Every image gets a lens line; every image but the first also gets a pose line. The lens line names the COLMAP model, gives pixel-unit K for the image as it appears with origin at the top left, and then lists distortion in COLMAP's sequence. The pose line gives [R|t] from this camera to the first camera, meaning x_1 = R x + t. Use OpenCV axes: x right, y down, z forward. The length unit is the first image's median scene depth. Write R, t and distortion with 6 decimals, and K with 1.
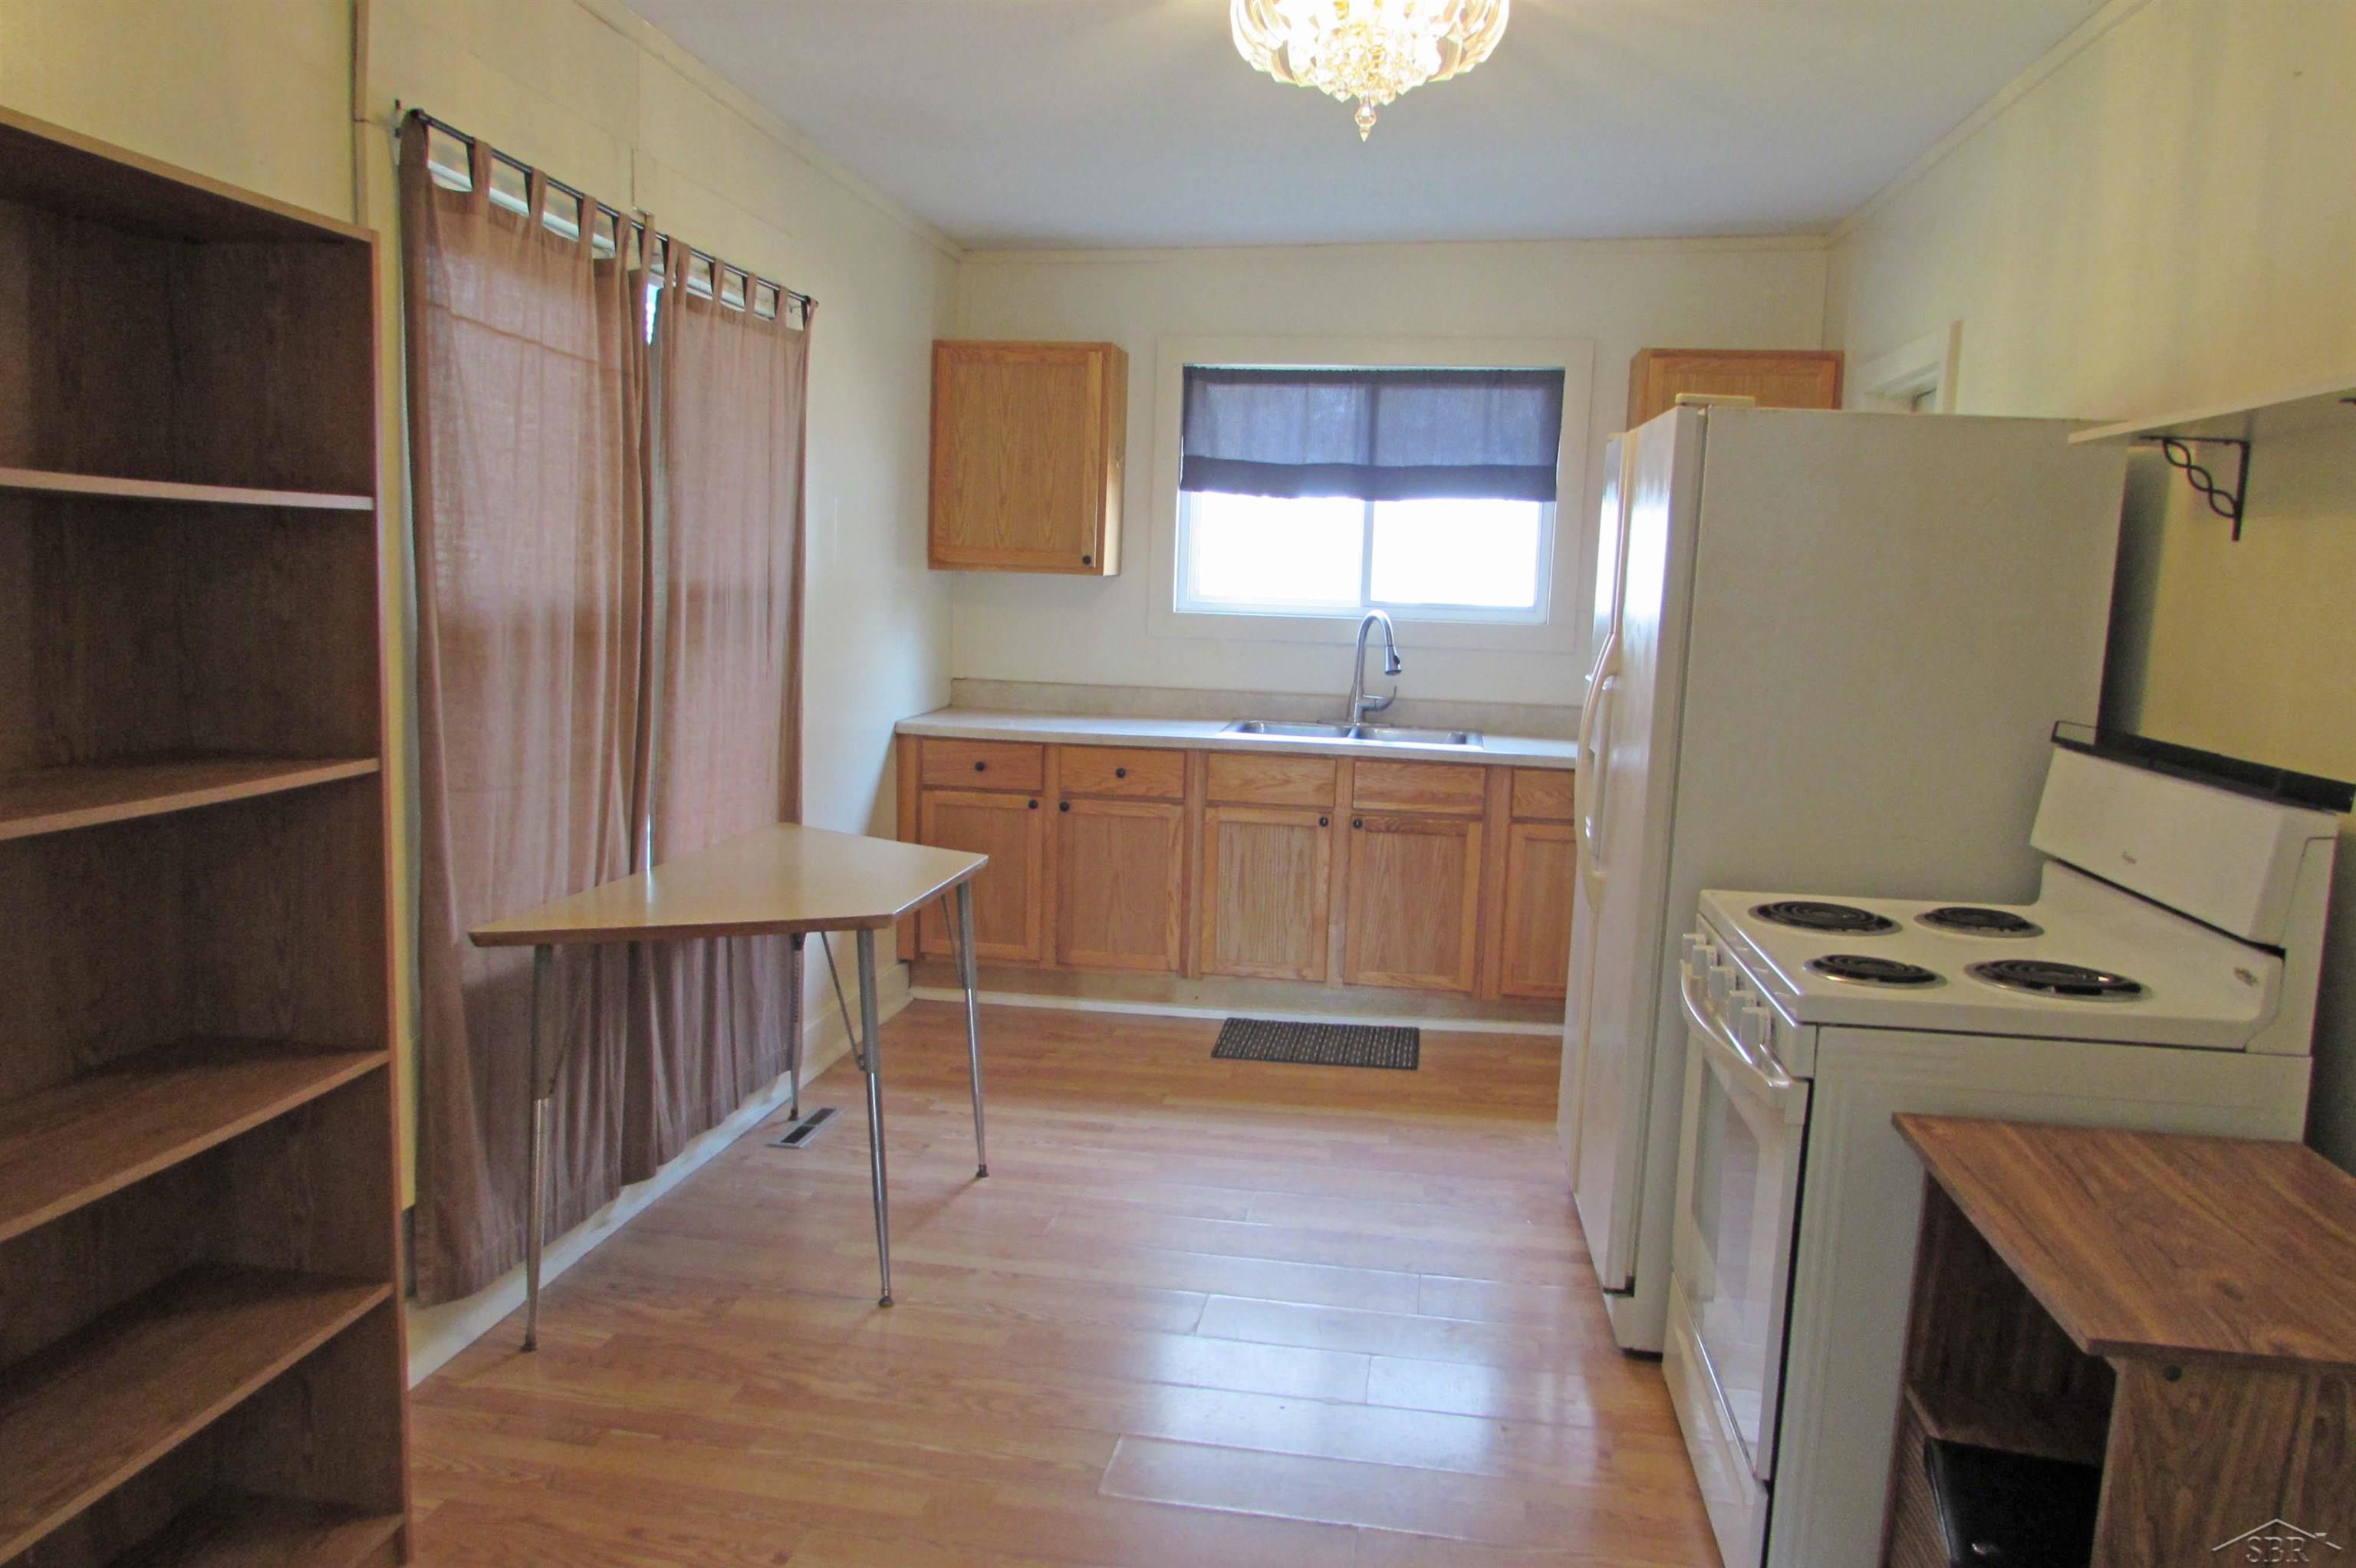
lens RADIAL K [[1674.5, 0, 1183.5], [0, 1674.5, 798.1], [0, 0, 1]] dist [-0.030575, 0.006852]
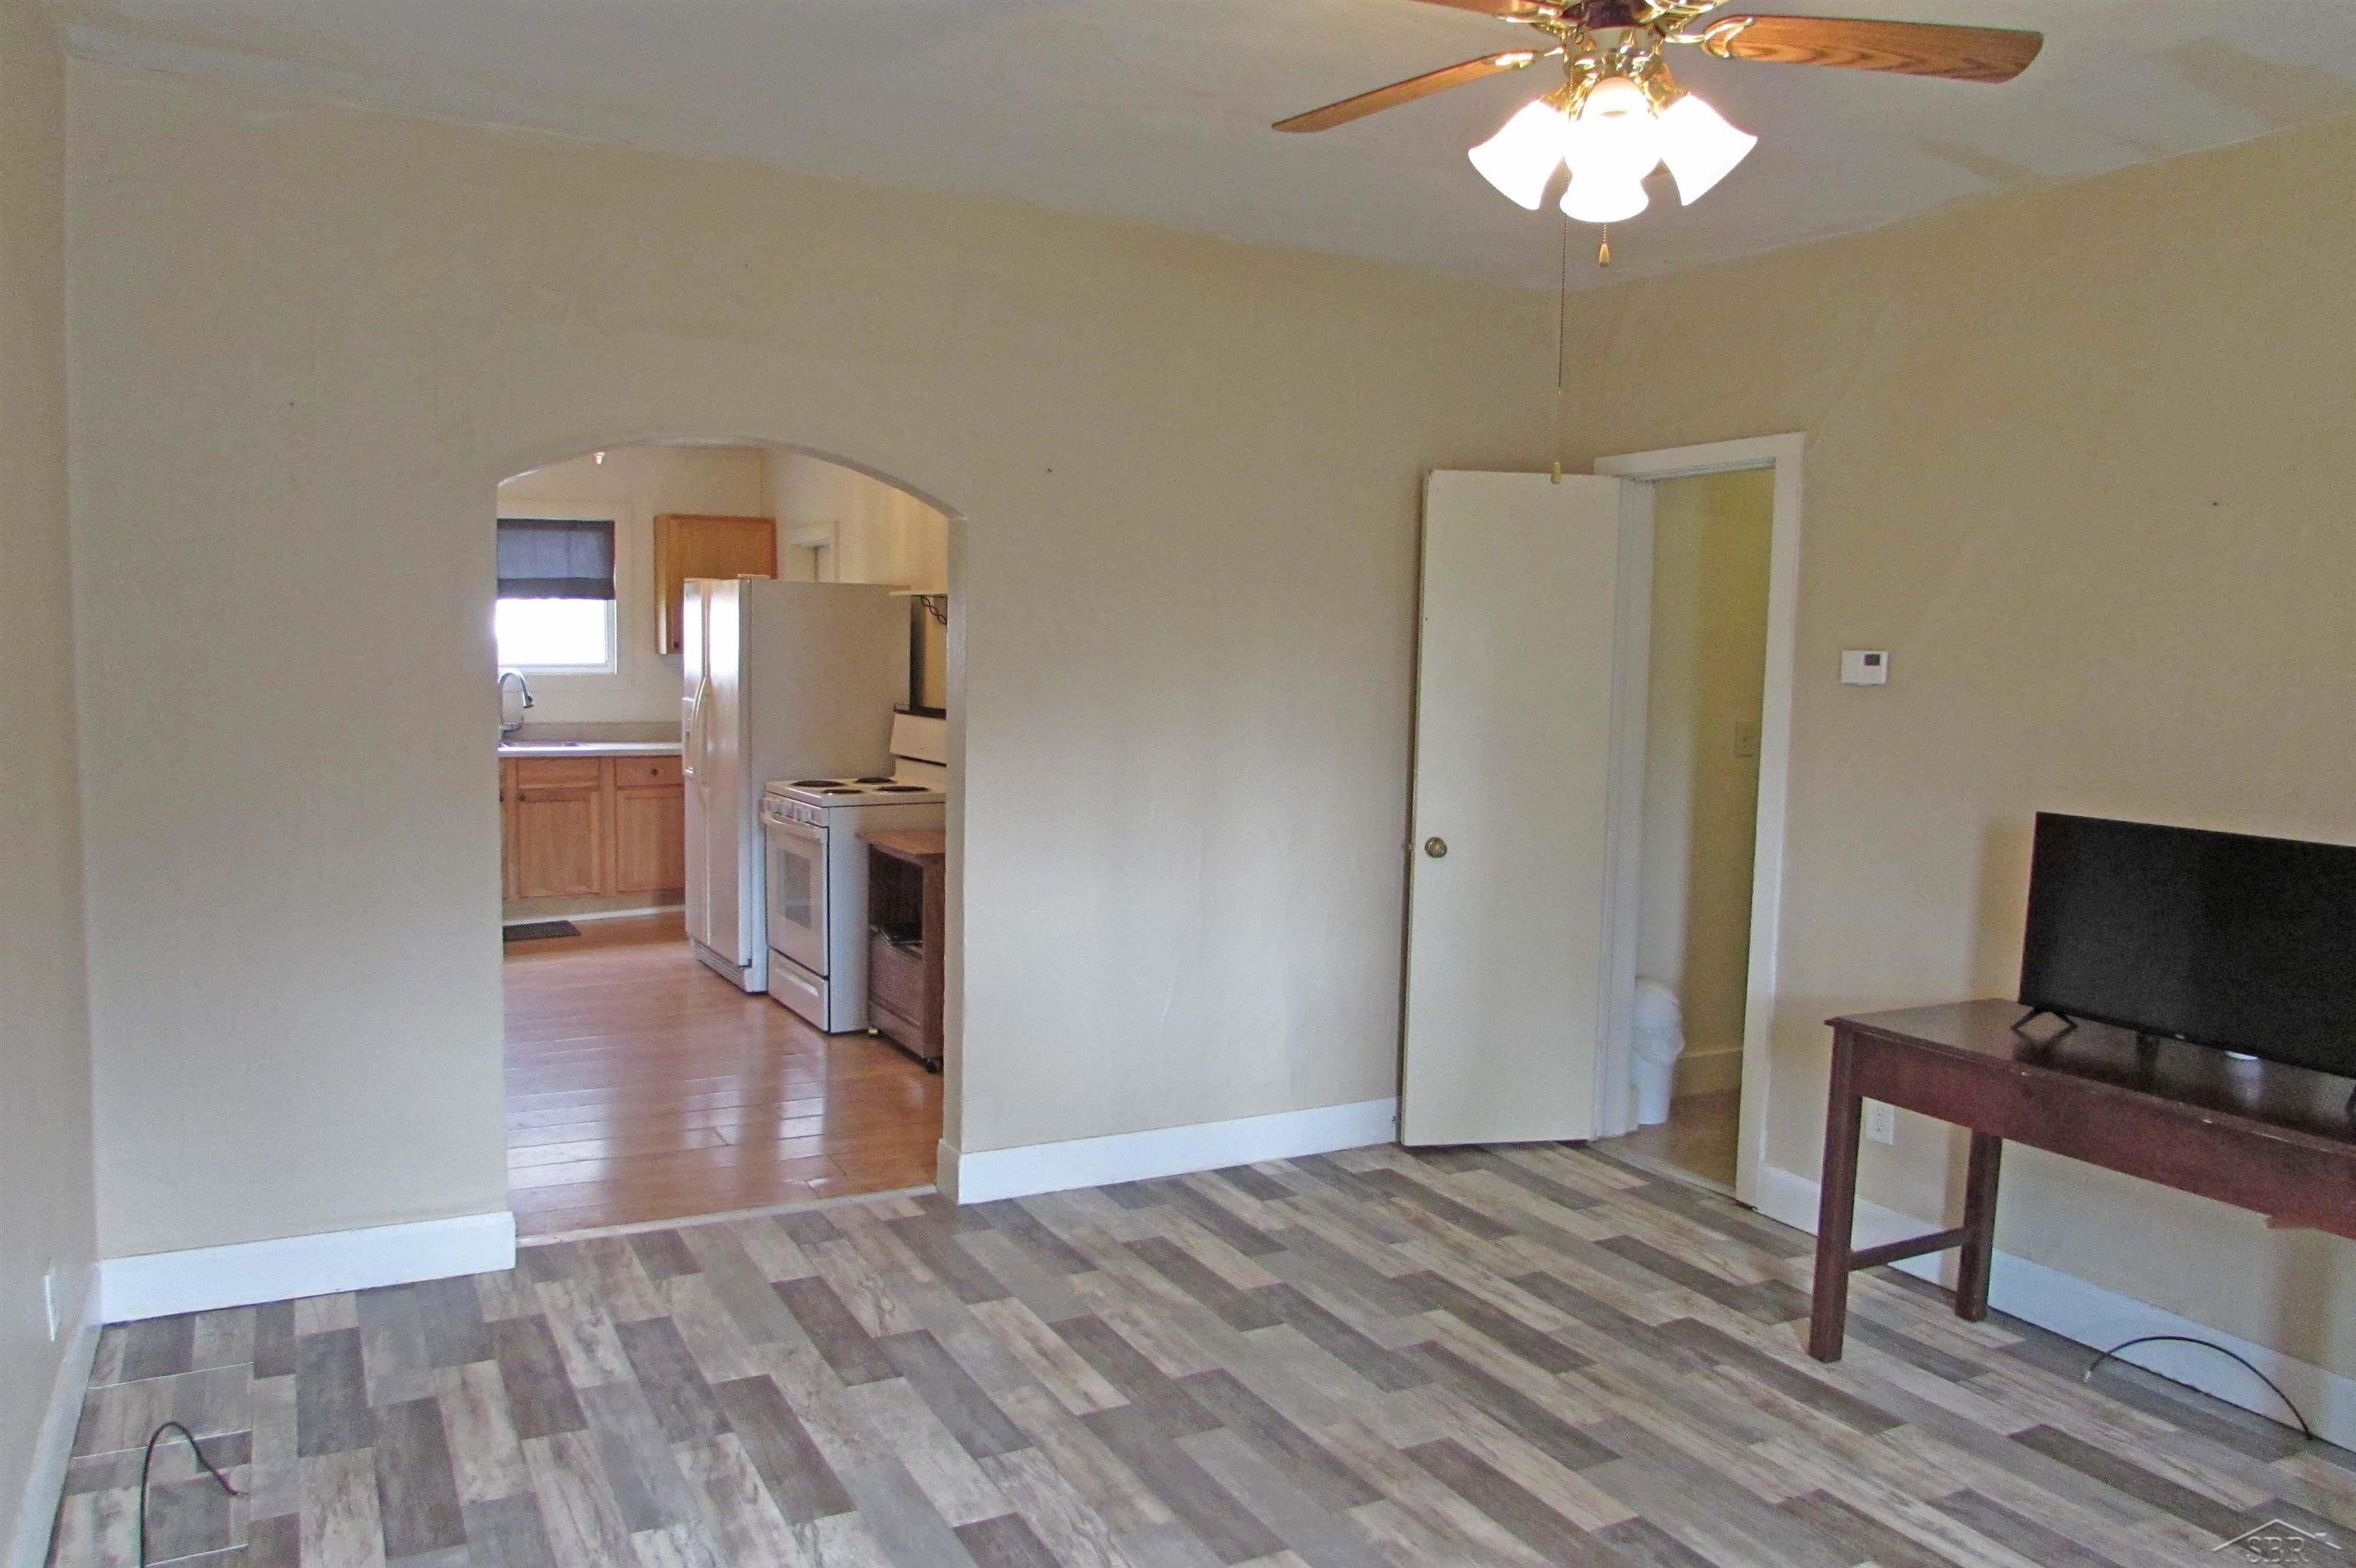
lens RADIAL K [[1674.5, 0, 1161.0], [0, 1674.5, 800.0], [0, 0, 1]] dist [-0.030575, 0.006852]
pose [[0.802879, -0.079546, 0.590812, -0.347041], [0.093497, 0.995595, 0.006989, 0.061736], [-0.588765, 0.049628, 0.806779, -0.669696]]
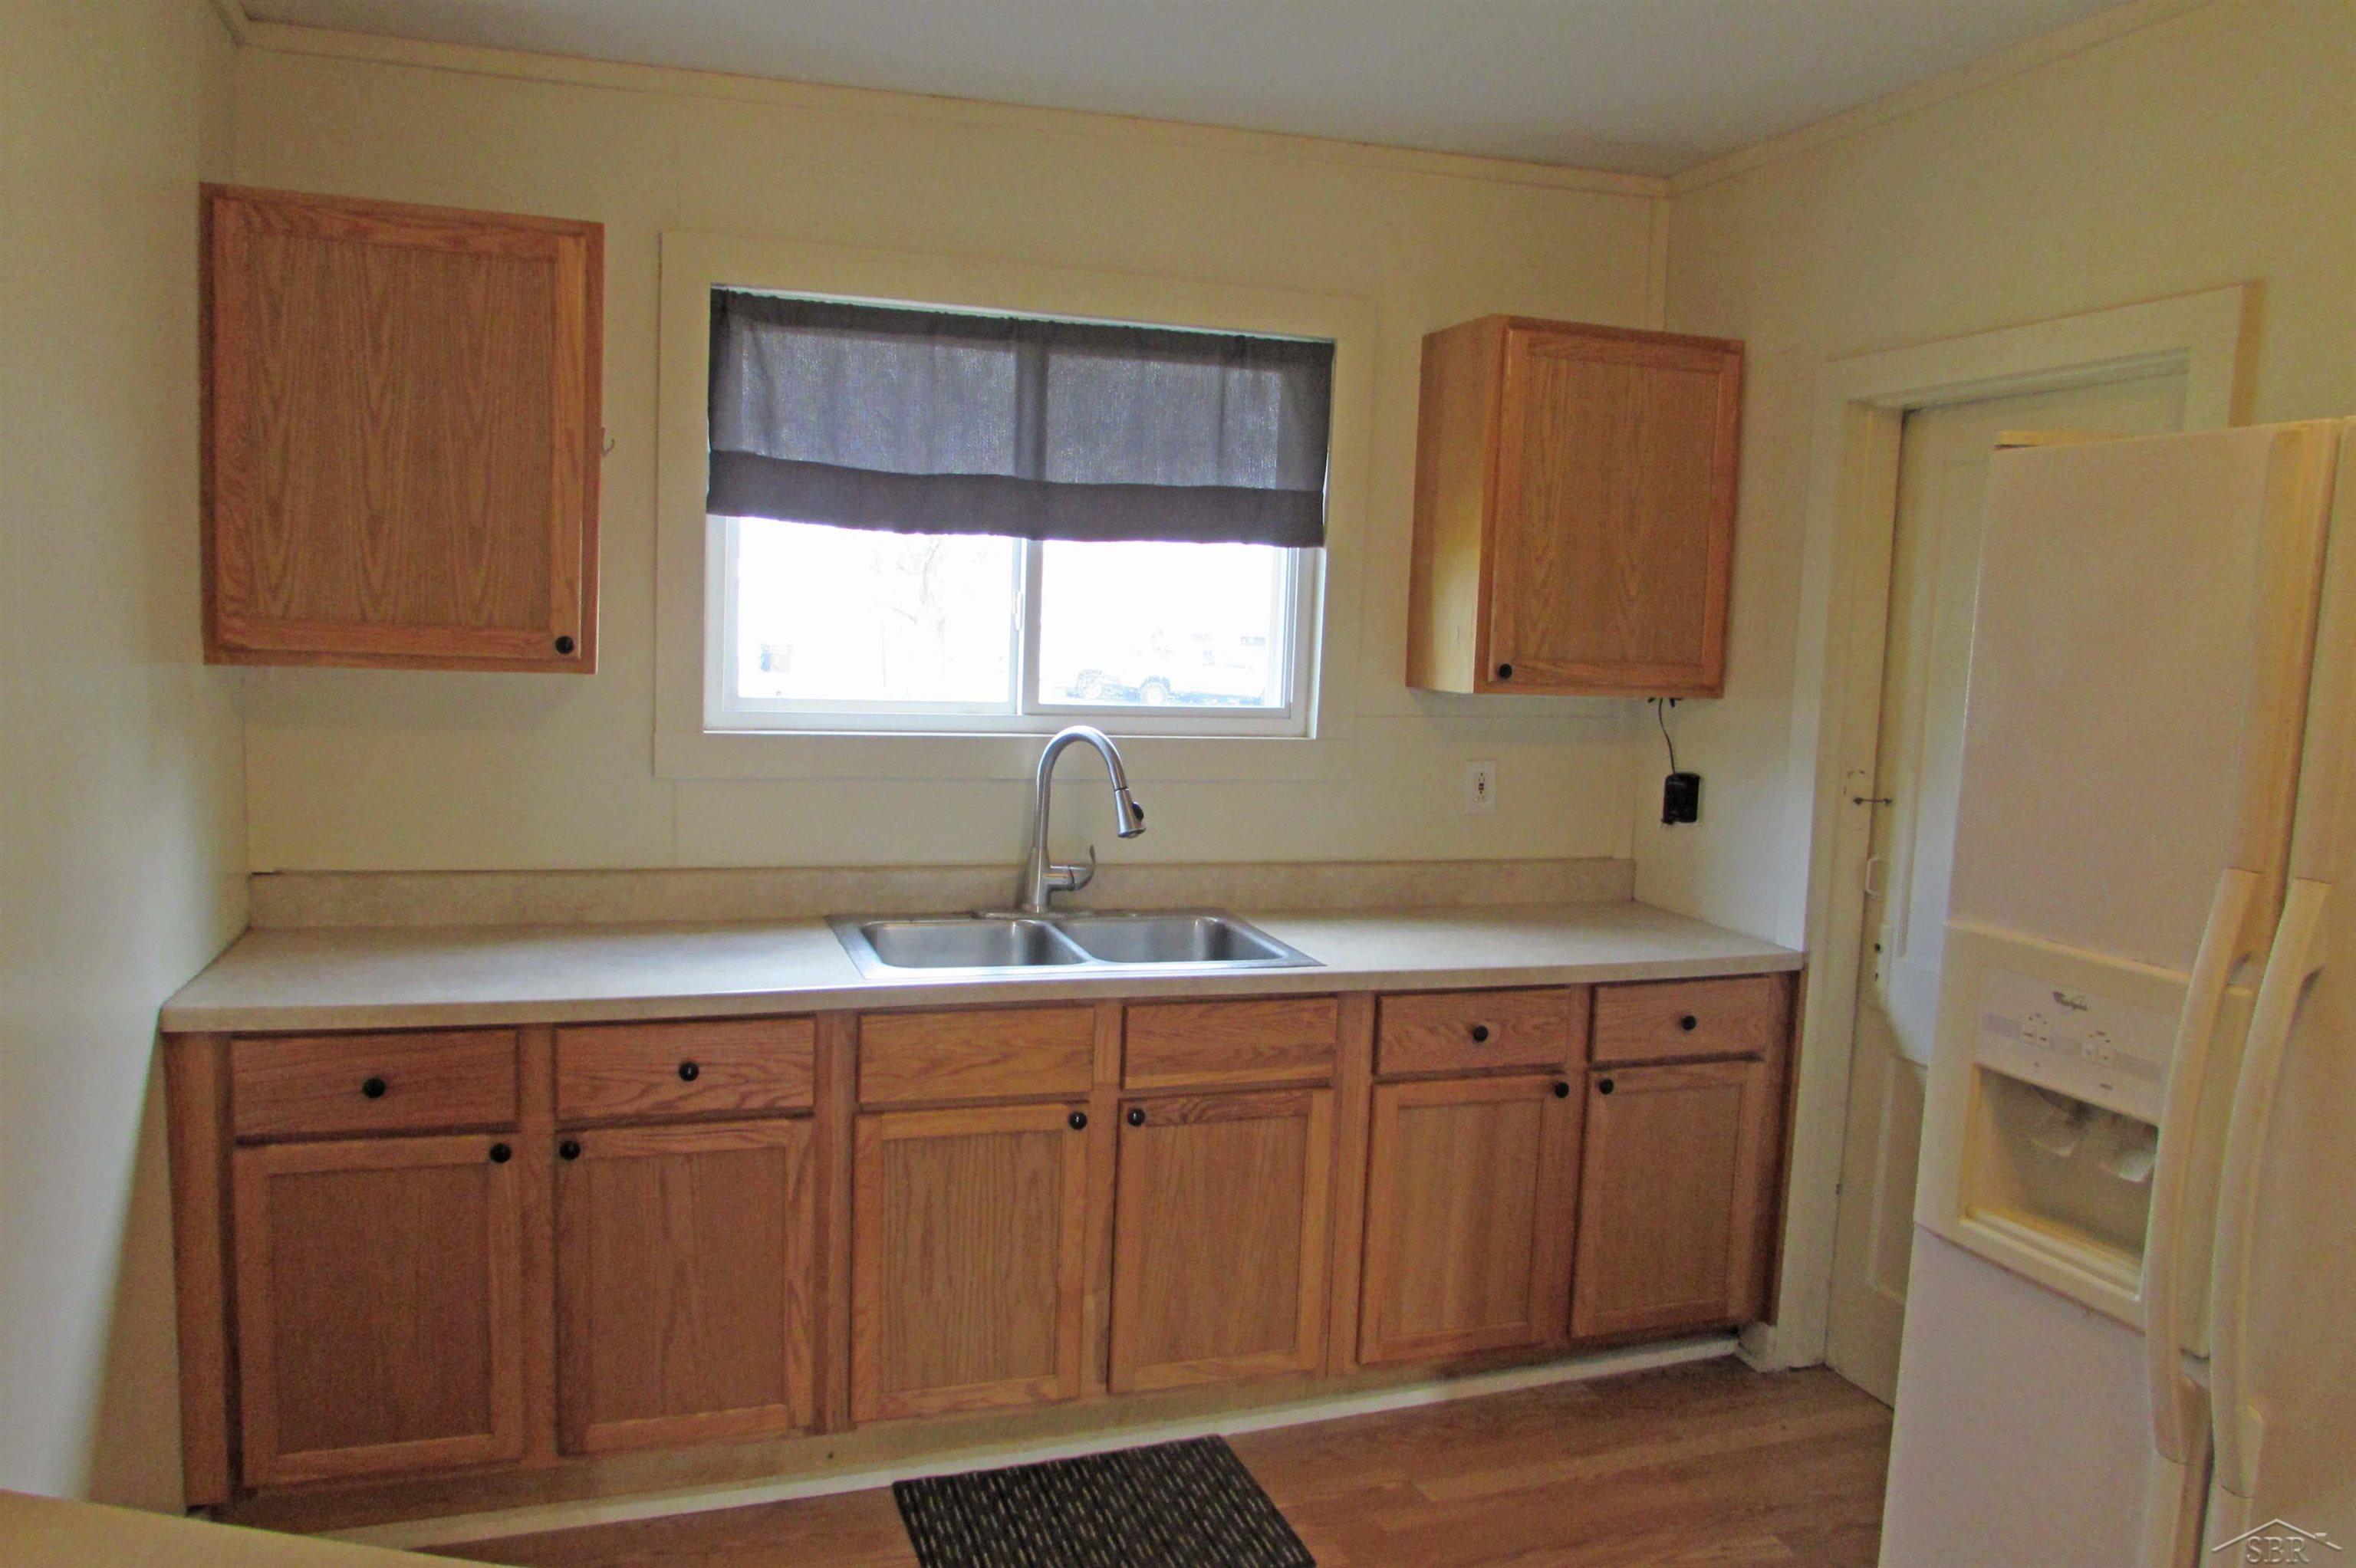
lens RADIAL K [[1674.5, 0, 1185.7], [0, 1674.5, 796.0], [0, 0, 1]] dist [-0.030575, 0.006852]
pose [[0.886912, -0.048138, 0.459424, -0.128043], [0.054971, 0.998487, -0.001500, -0.086584], [-0.458657, 0.026585, 0.888216, 0.469220]]
